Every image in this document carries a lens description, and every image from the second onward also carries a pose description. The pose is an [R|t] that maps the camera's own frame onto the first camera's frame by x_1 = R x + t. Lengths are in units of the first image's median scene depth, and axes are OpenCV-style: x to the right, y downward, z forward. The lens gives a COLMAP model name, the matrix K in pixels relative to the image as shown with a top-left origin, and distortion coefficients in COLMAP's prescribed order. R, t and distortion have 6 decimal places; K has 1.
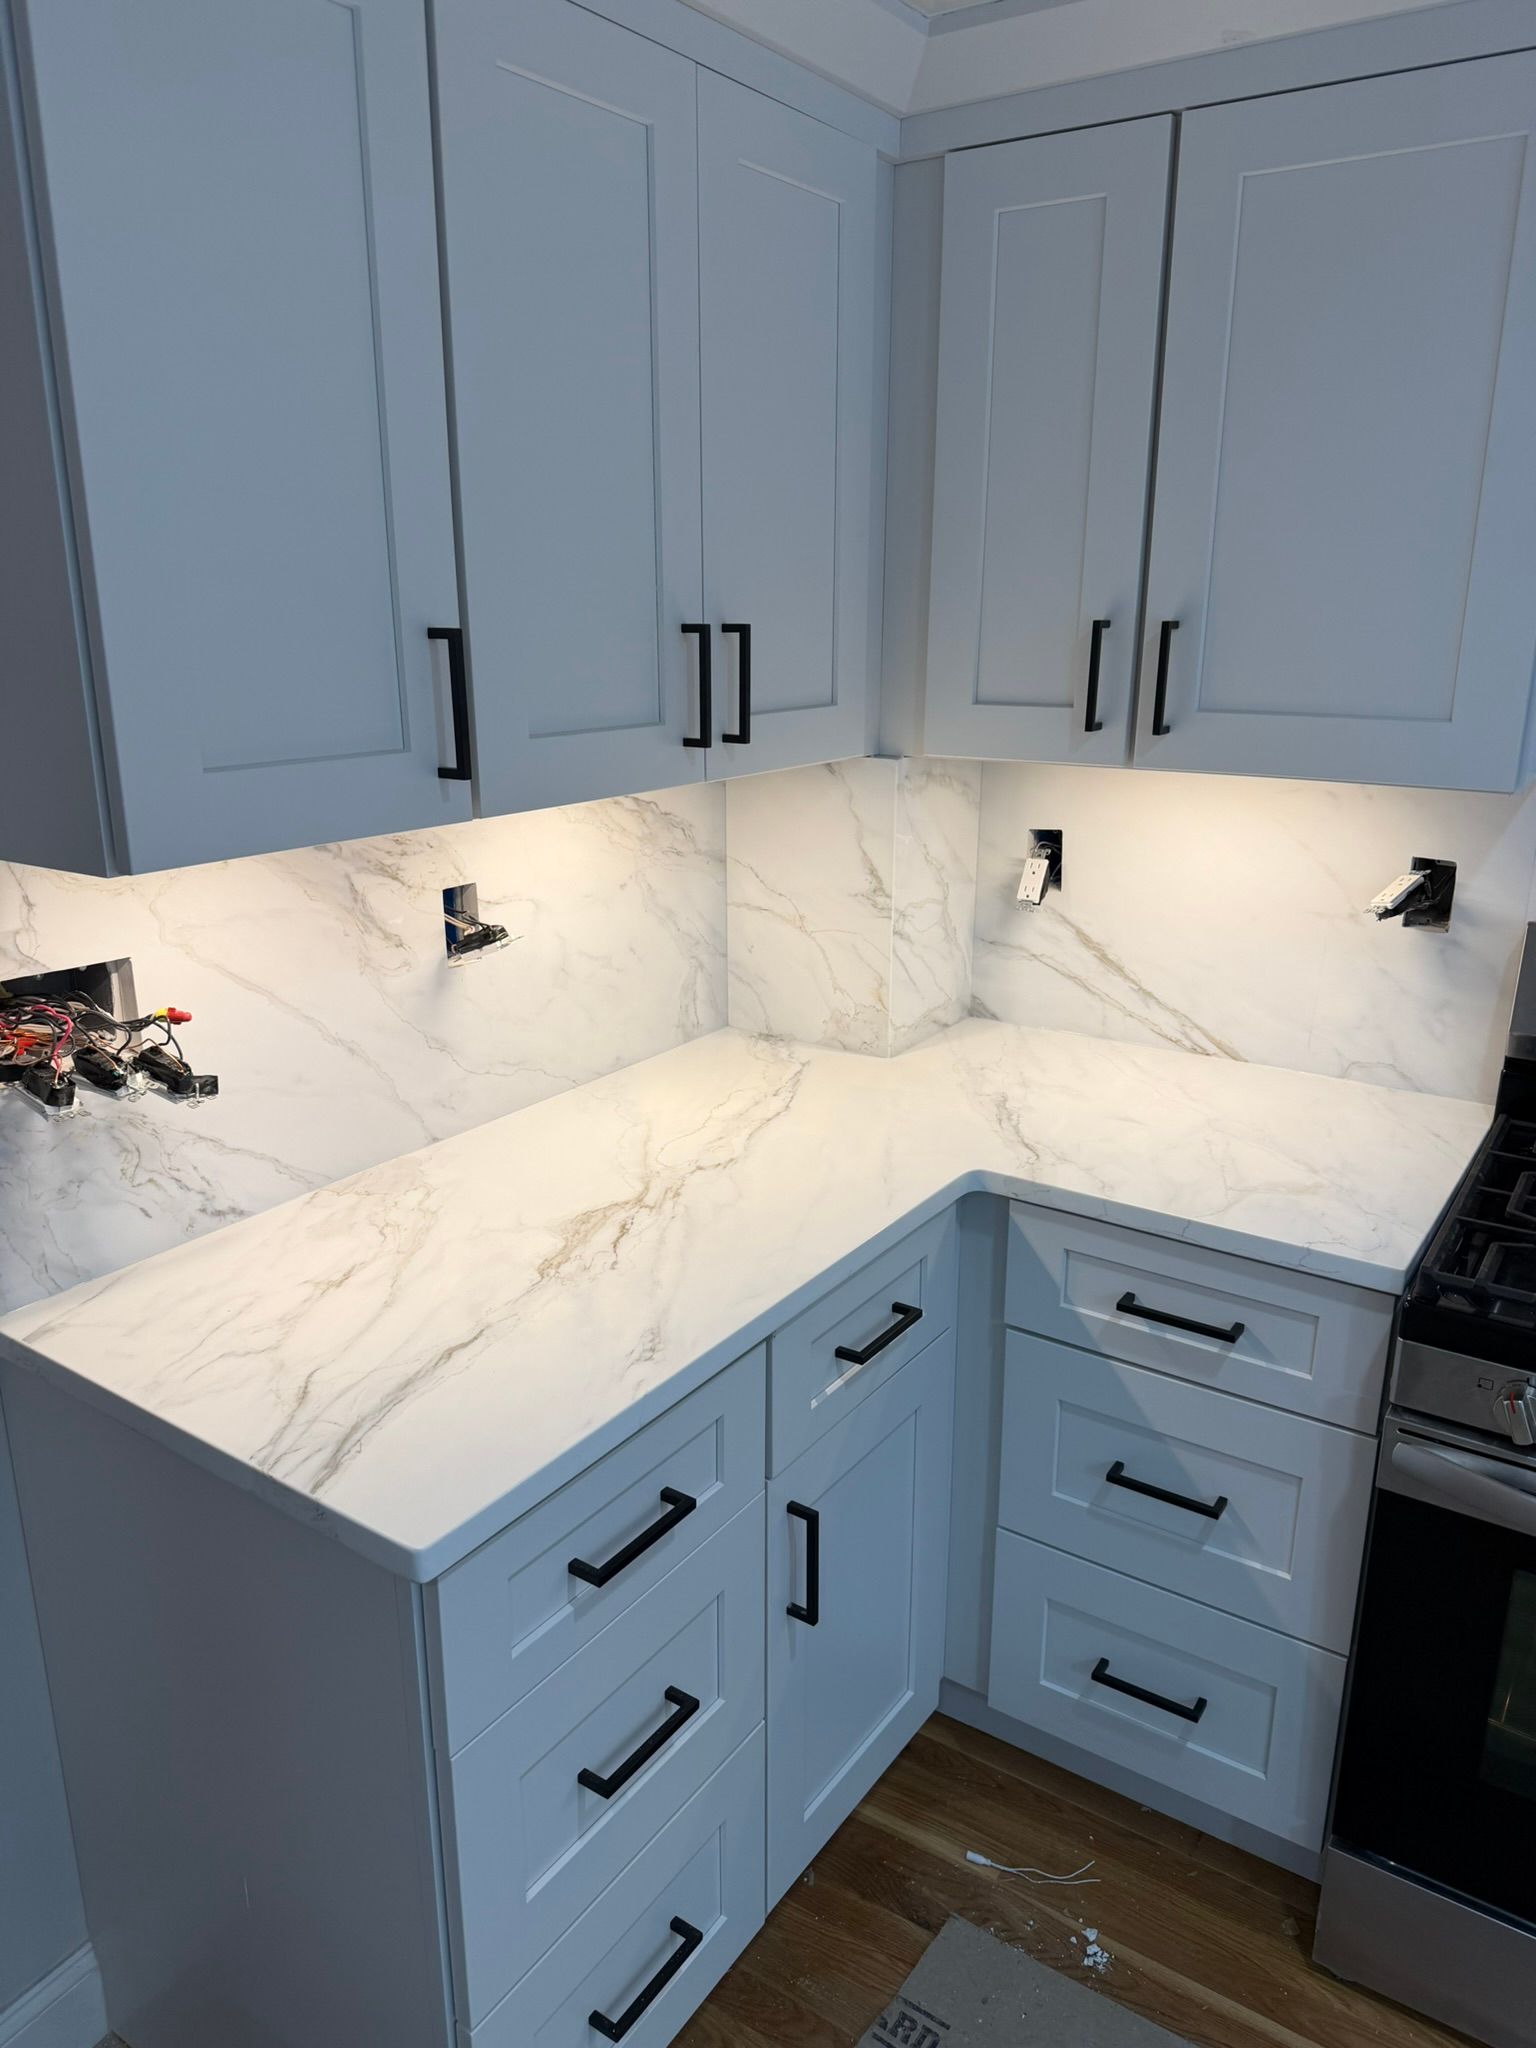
lens RADIAL K [[1473.3, 0, 798.6], [0, 1473.3, 1009.7], [0, 0, 1]] dist [0.041608, -0.068563]
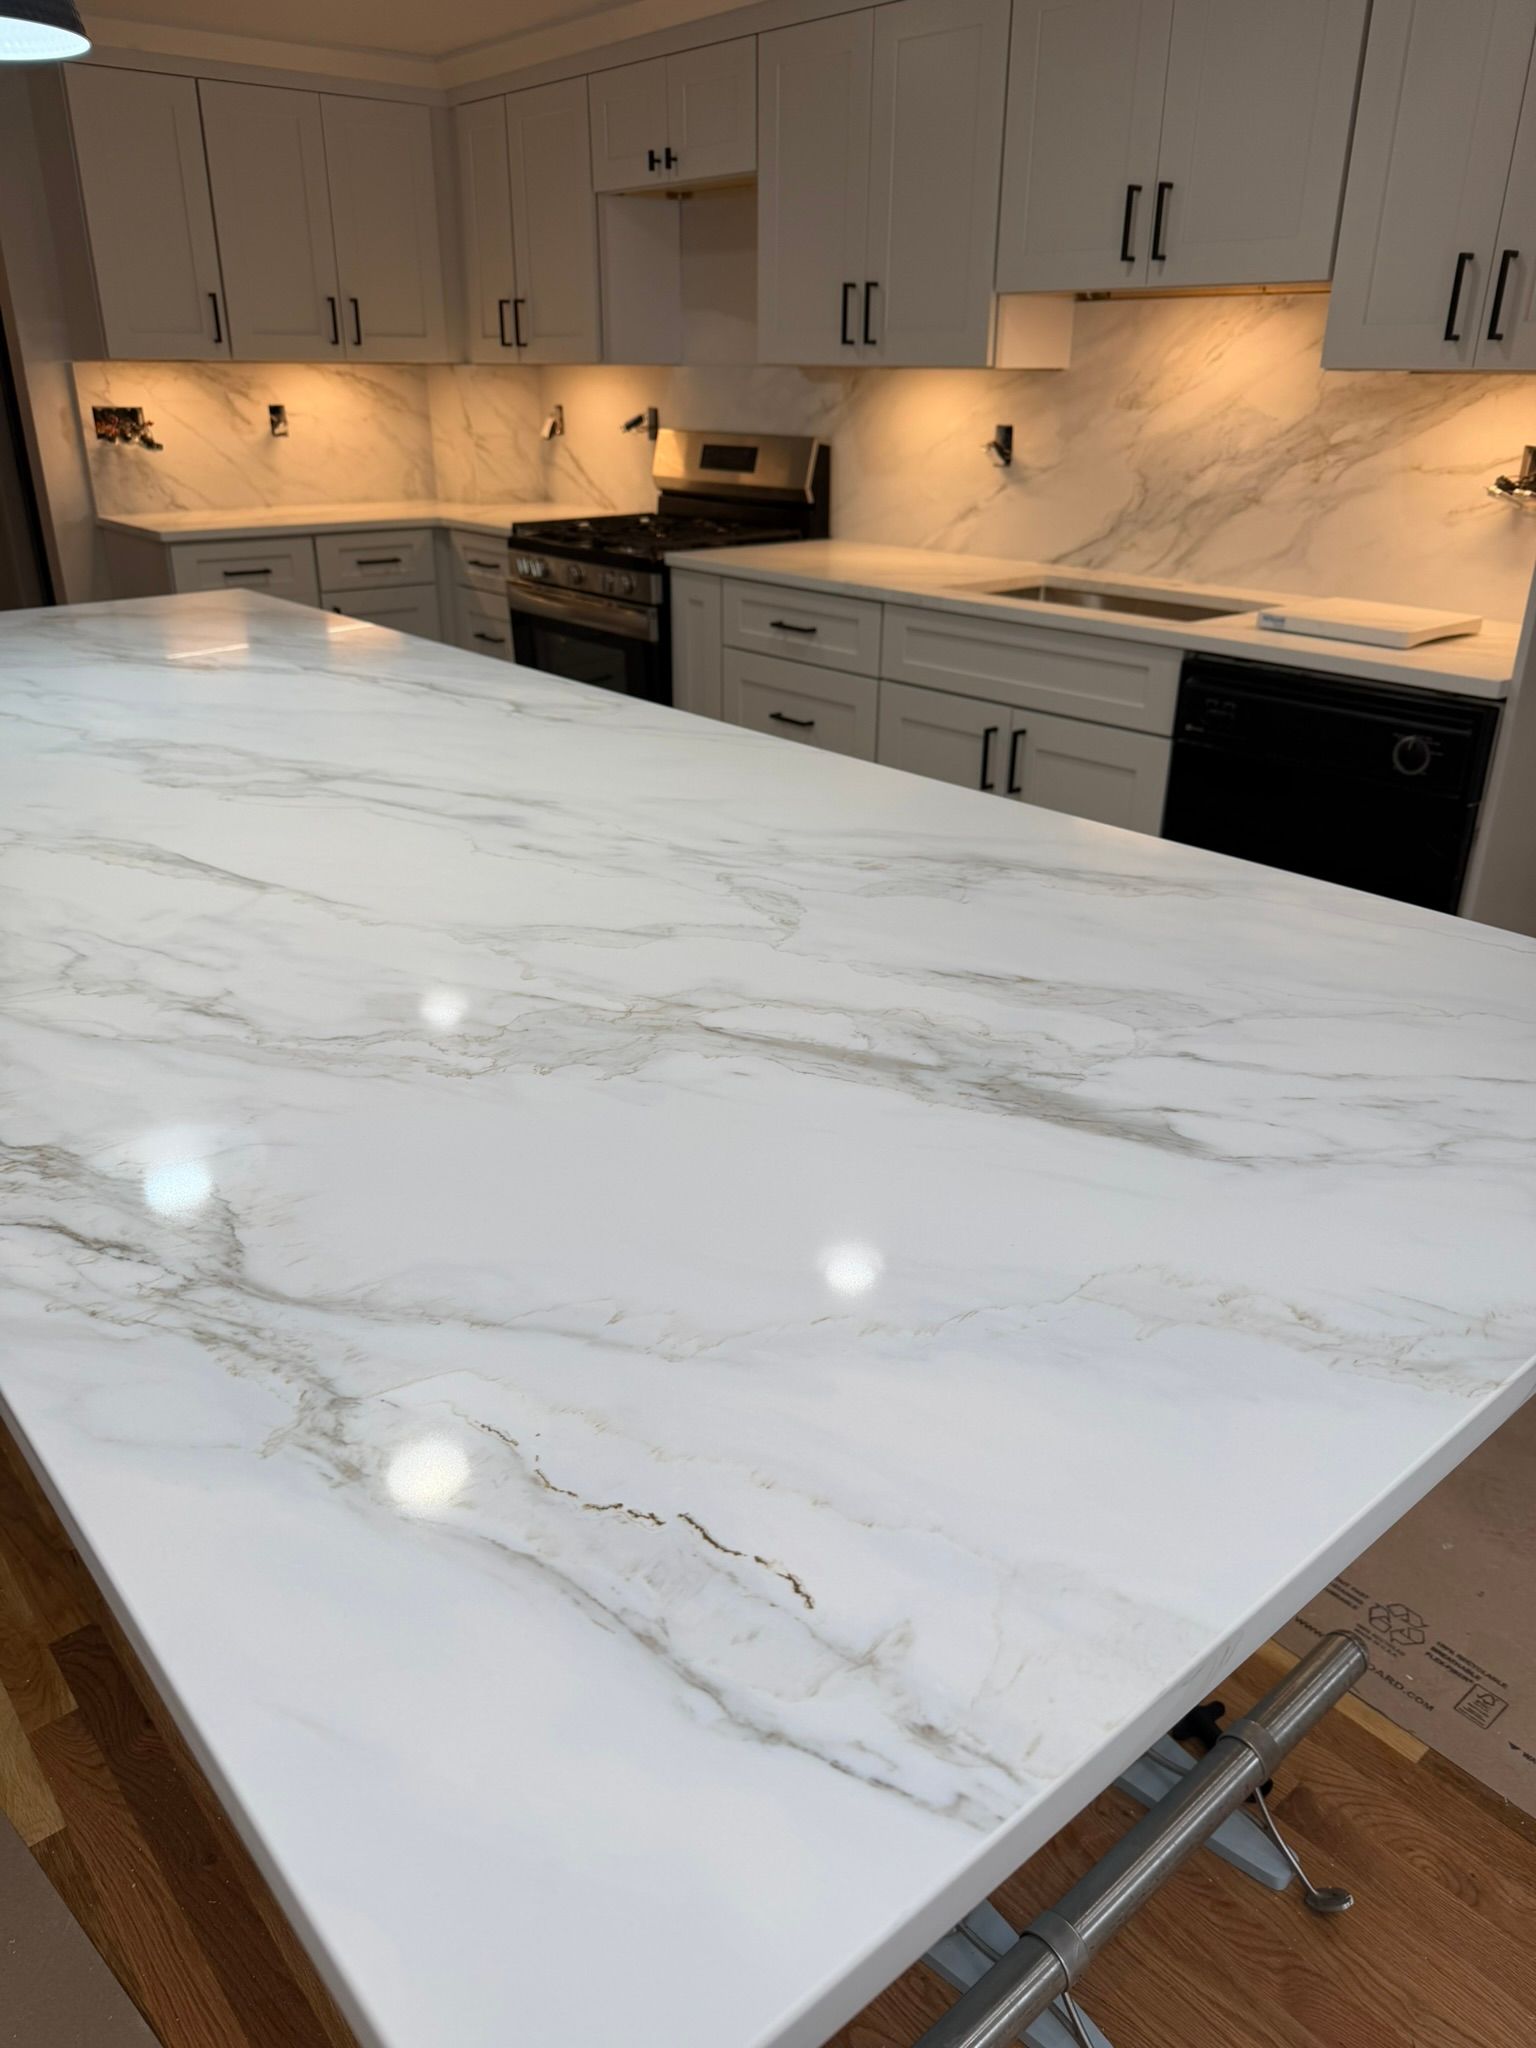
lens RADIAL K [[1473.3, 0, 794.9], [0, 1473.3, 1063.9], [0, 0, 1]] dist [0.041608, -0.068563]
pose [[0.960111, 0.121303, -0.251938, 1.278290], [-0.079428, 0.982200, 0.170217, 0.477326], [0.268101, -0.143416, 0.952656, -1.270334]]
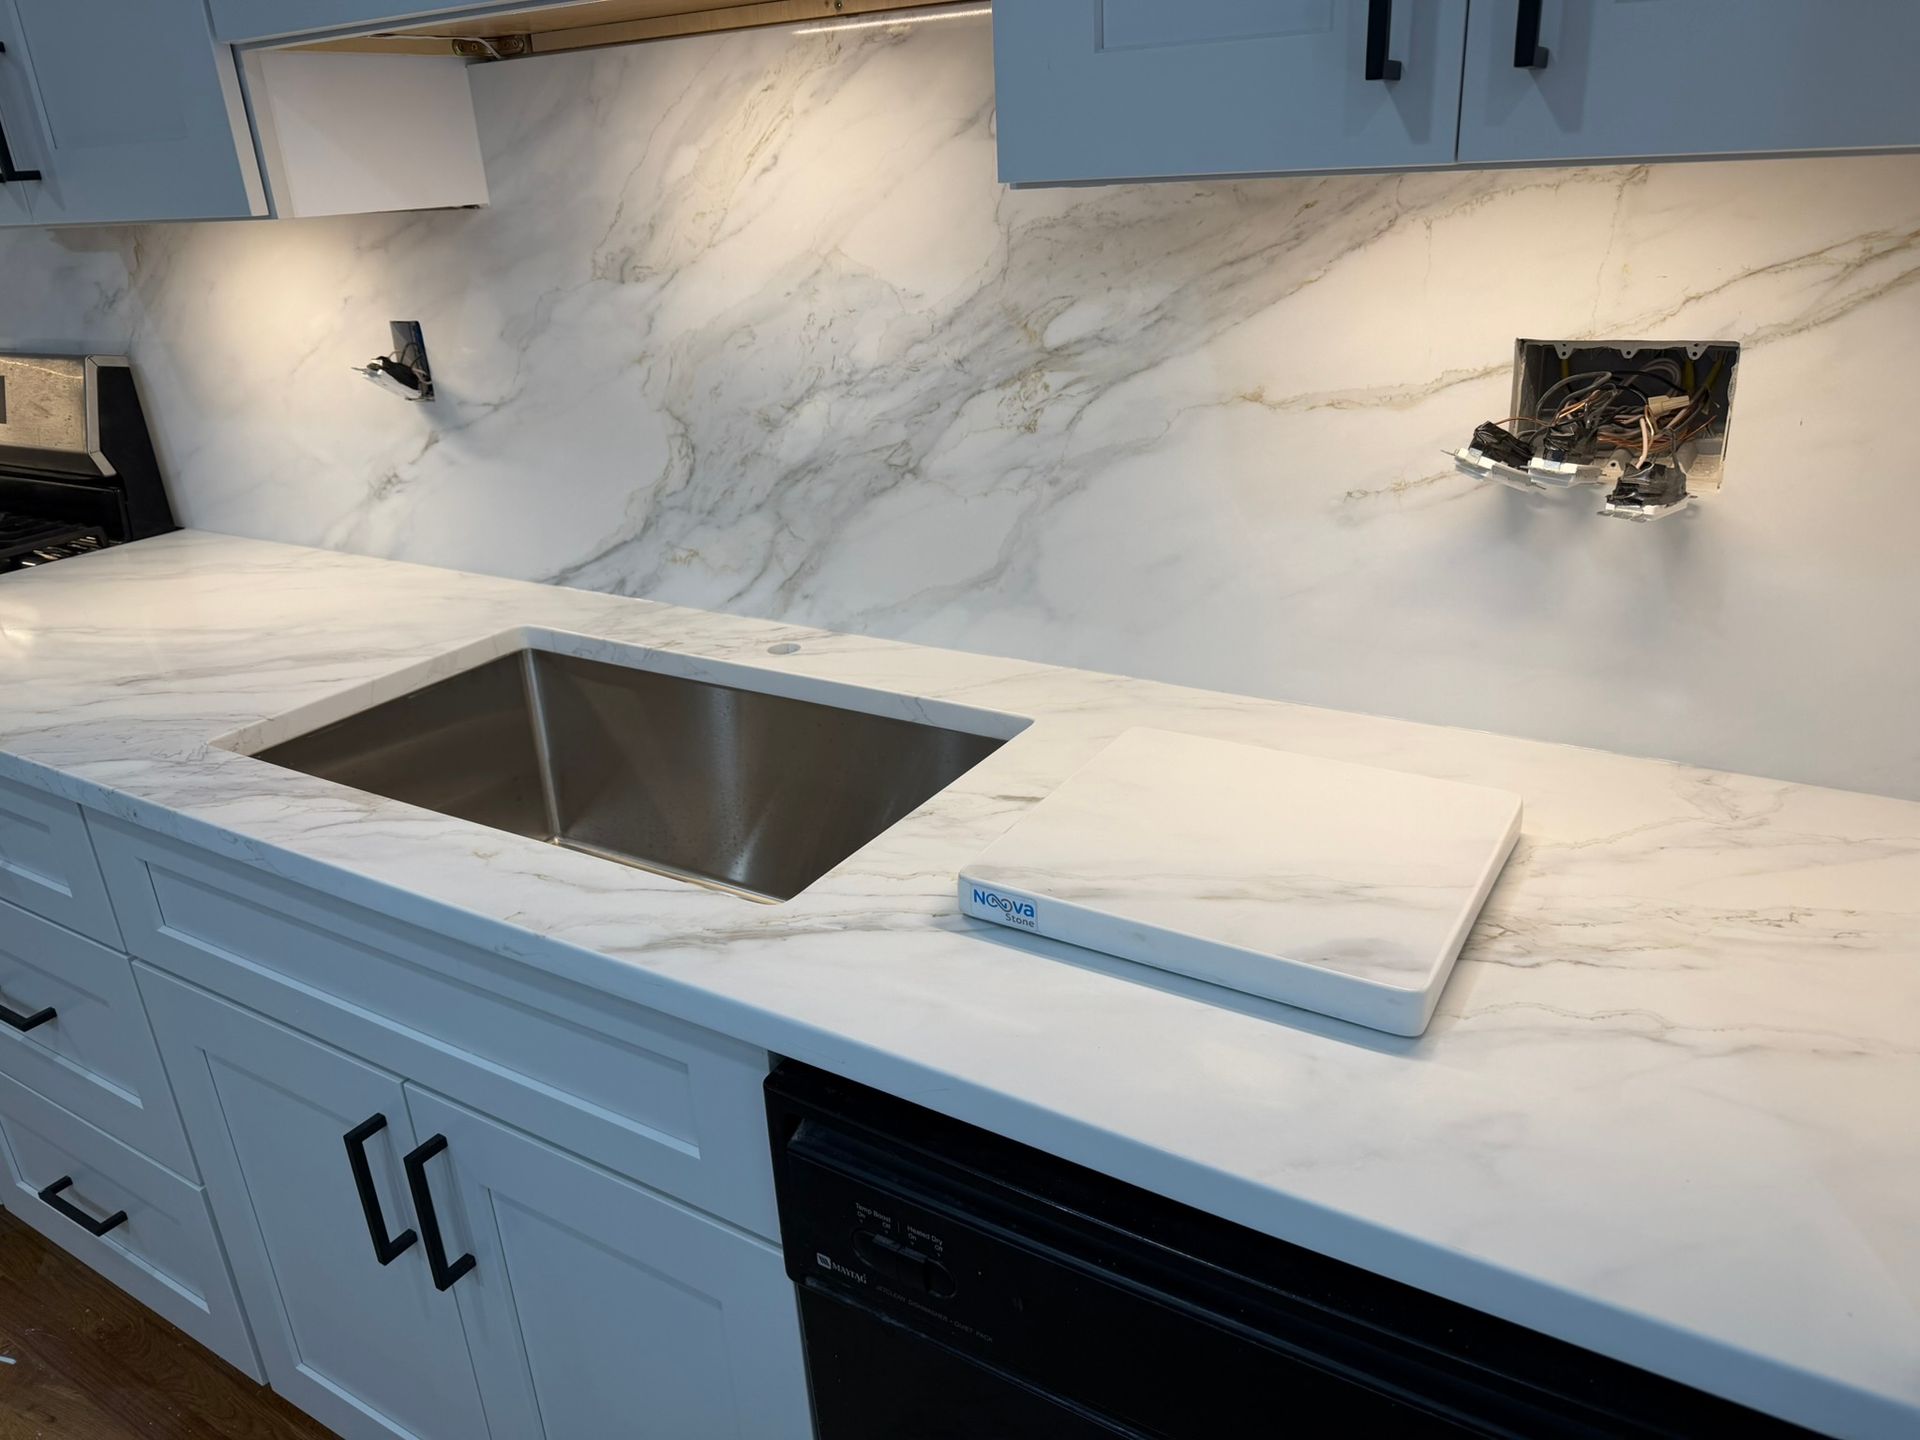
lens RADIAL K [[1381.2, 0, 959.3], [0, 1381.2, 762.8], [0, 0, 1]] dist [0.041608, -0.068563]
pose [[0.998254, -0.055134, -0.021175, 1.307588], [0.057574, 0.988363, 0.140798, 0.177354], [0.013166, -0.141771, 0.989812, -0.273598]]
